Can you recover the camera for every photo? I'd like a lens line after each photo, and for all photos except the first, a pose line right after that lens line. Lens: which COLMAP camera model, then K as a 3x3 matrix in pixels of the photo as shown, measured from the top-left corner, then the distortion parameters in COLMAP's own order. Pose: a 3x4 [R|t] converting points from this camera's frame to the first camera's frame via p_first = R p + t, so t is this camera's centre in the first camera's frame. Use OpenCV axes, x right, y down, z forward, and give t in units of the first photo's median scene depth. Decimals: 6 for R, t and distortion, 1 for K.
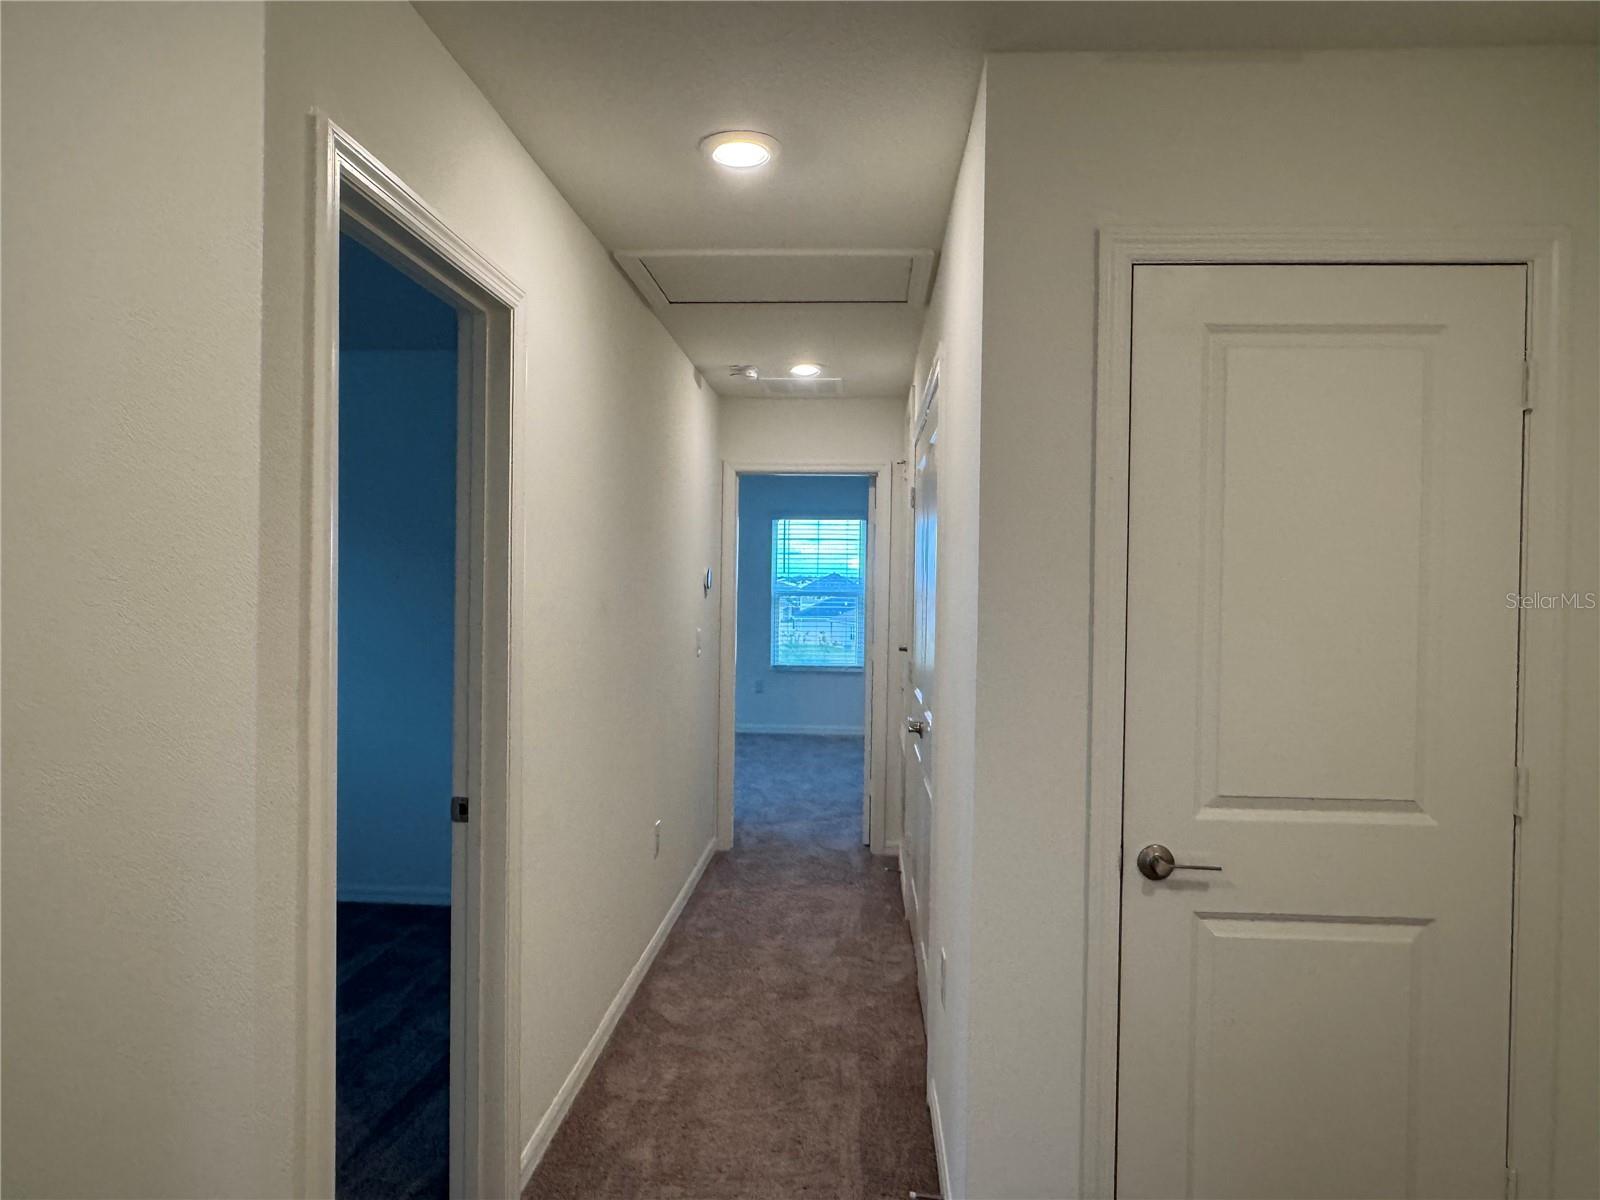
lens RADIAL K [[1049.0, 0, 800.3], [0, 1049.0, 594.8], [0, 0, 1]] dist [-0.009519, -0.001995]
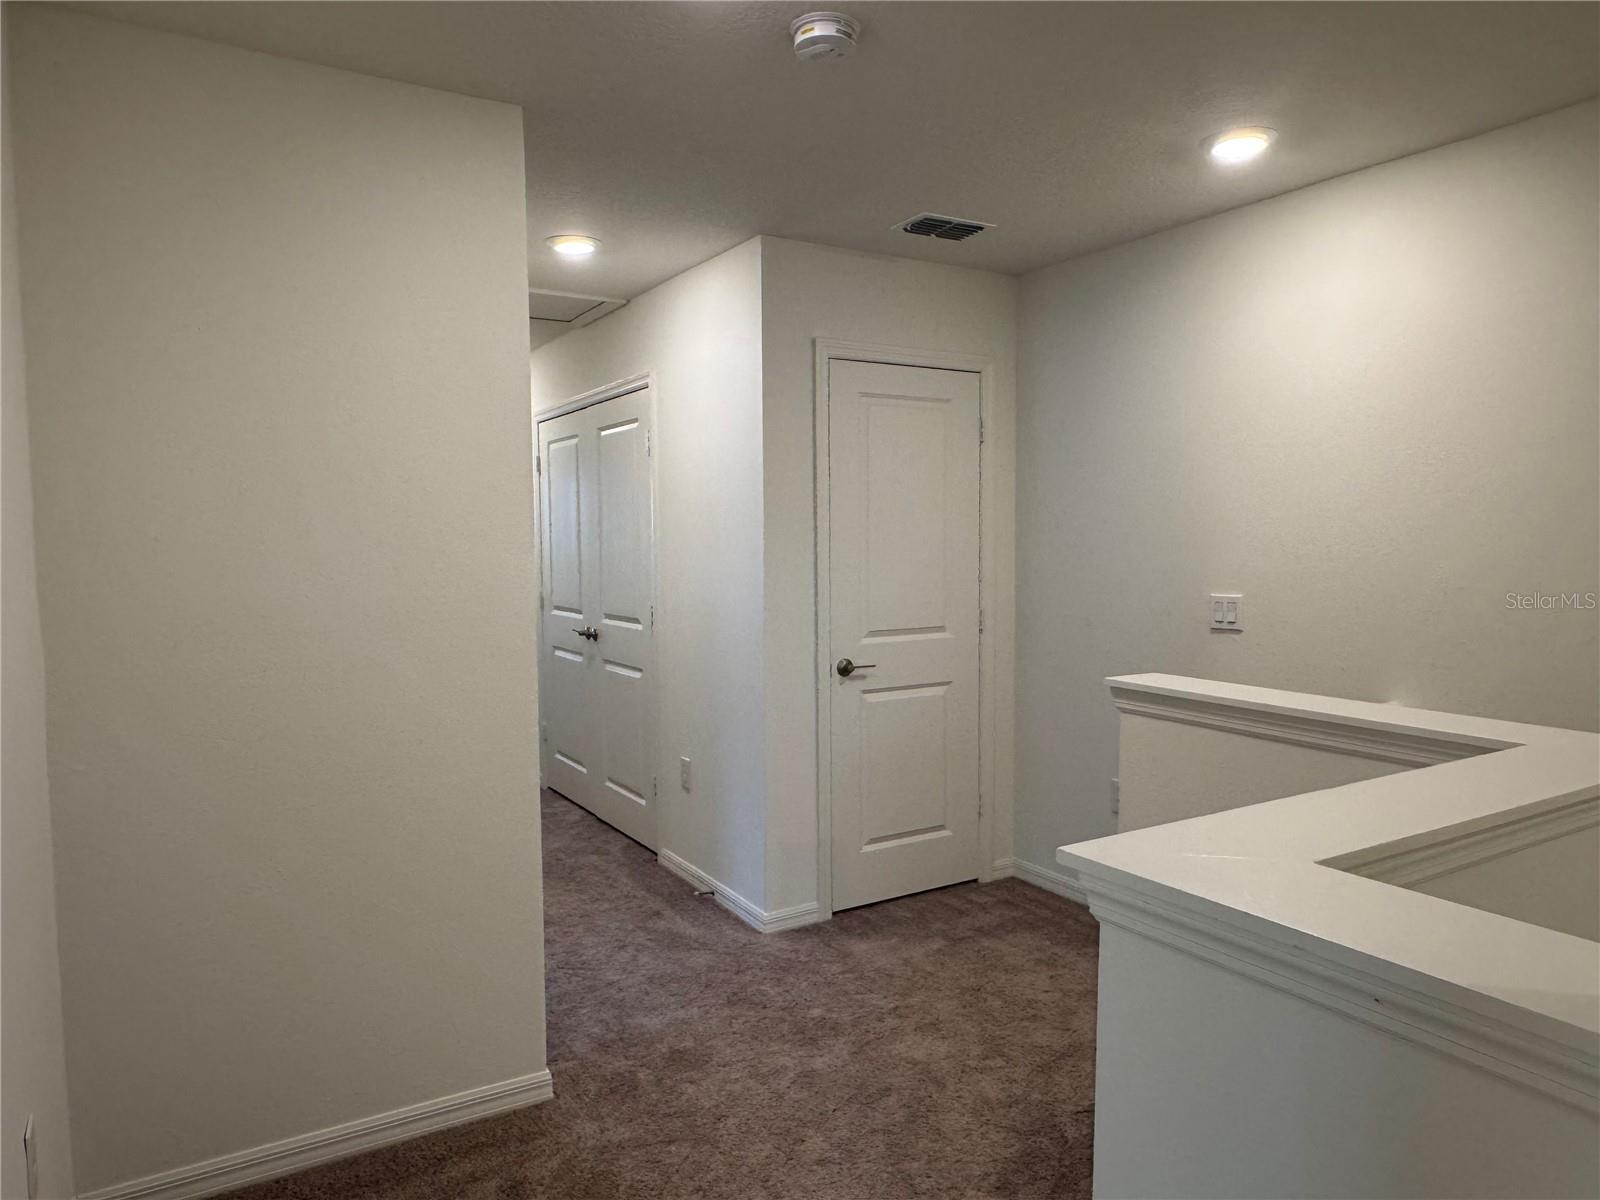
lens RADIAL K [[1049.0, 0, 798.9], [0, 1049.0, 596.8], [0, 0, 1]] dist [-0.009519, -0.001995]
pose [[0.816213, -0.057011, 0.574931, -0.851942], [0.027136, 0.997804, 0.060419, 0.002926], [-0.577113, -0.033713, 0.815968, -0.546944]]
